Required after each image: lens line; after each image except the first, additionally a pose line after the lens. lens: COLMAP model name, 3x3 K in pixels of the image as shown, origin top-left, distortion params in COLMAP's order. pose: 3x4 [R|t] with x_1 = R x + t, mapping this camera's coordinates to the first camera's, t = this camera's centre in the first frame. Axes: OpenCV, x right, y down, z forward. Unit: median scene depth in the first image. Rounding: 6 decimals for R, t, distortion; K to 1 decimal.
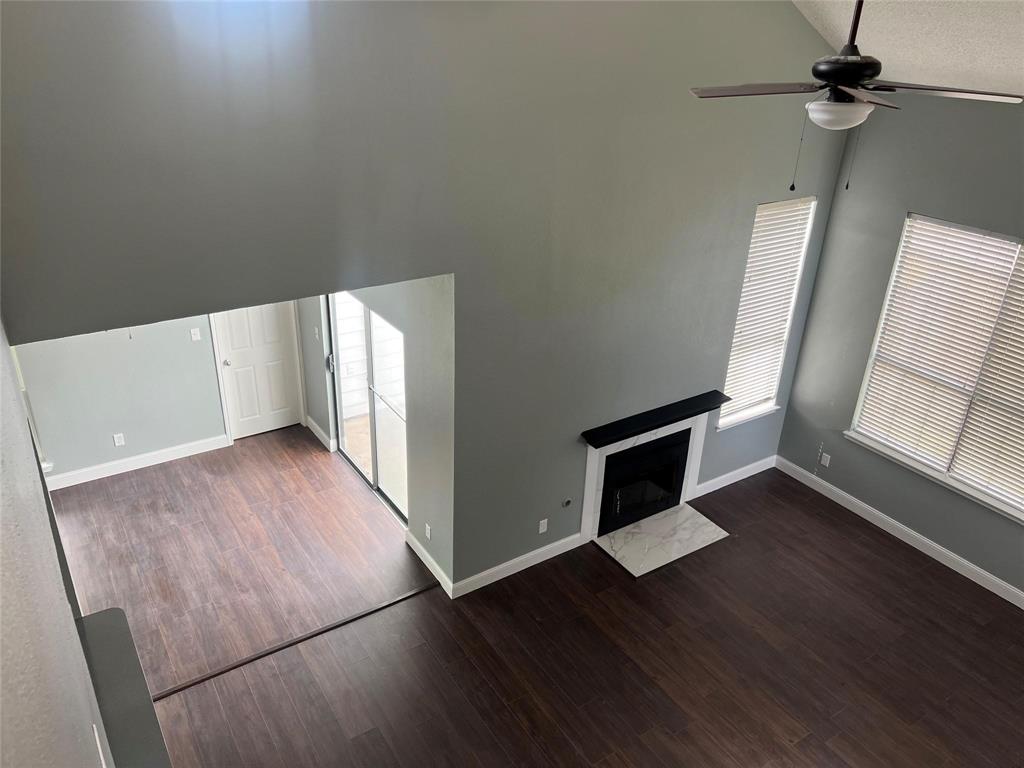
lens RADIAL K [[777.4, 0, 511.4], [0, 777.4, 381.9], [0, 0, 1]] dist [0.067251, -0.072270]
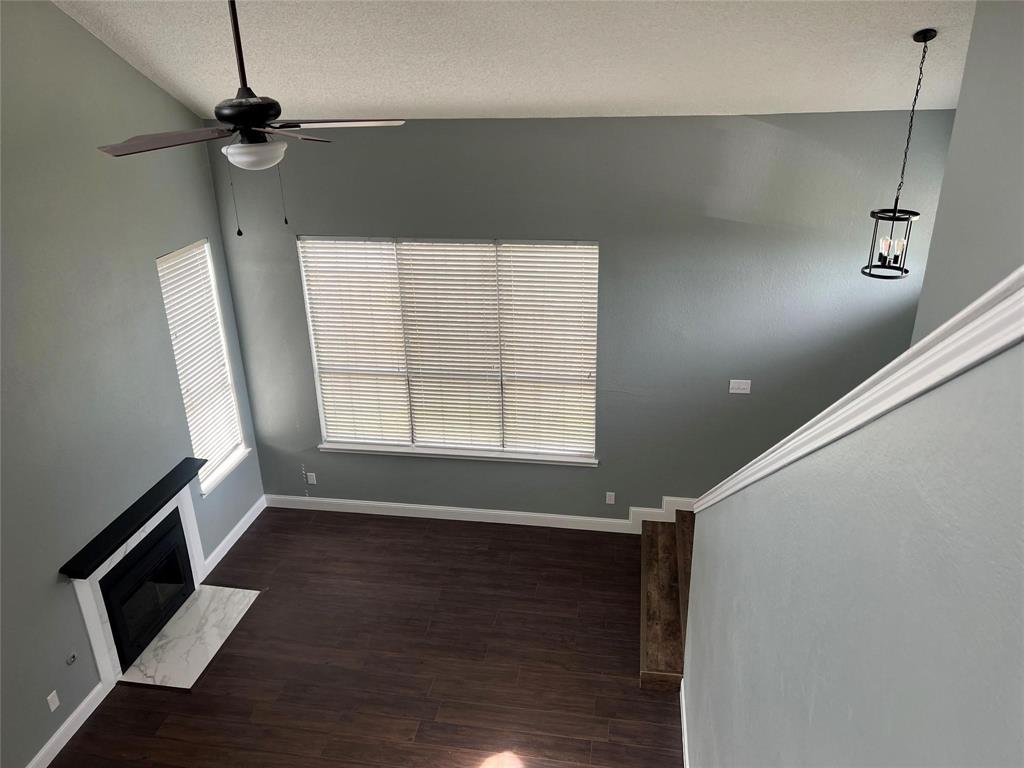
lens RADIAL K [[777.4, 0, 508.0], [0, 777.4, 382.3], [0, 0, 1]] dist [0.067251, -0.072270]
pose [[0.682170, -0.328485, 0.653255, -0.059448], [0.357868, 0.929082, 0.093474, -0.024351], [-0.637633, 0.170014, 0.751345, 0.044964]]
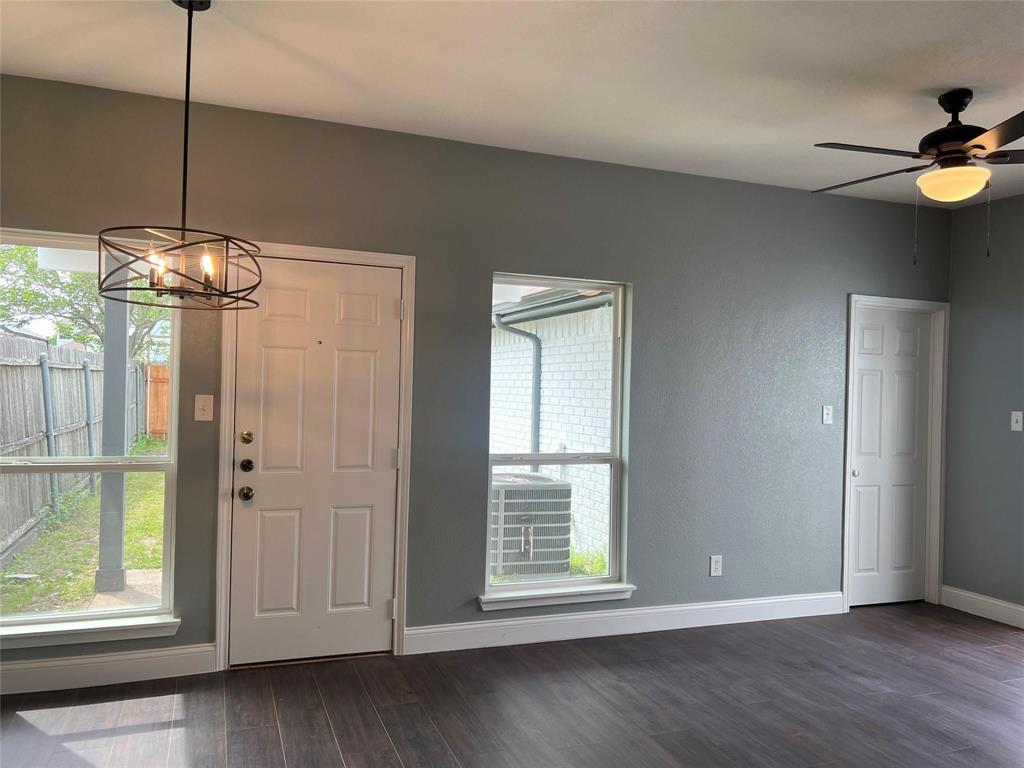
lens RADIAL K [[777.4, 0, 501.9], [0, 777.4, 388.8], [0, 0, 1]] dist [0.067251, -0.072270]
pose [[0.974750, -0.006780, -0.223194, -0.582048], [-0.092575, 0.897323, -0.431557, 0.258902], [0.203203, 0.441323, 0.874038, 0.391550]]
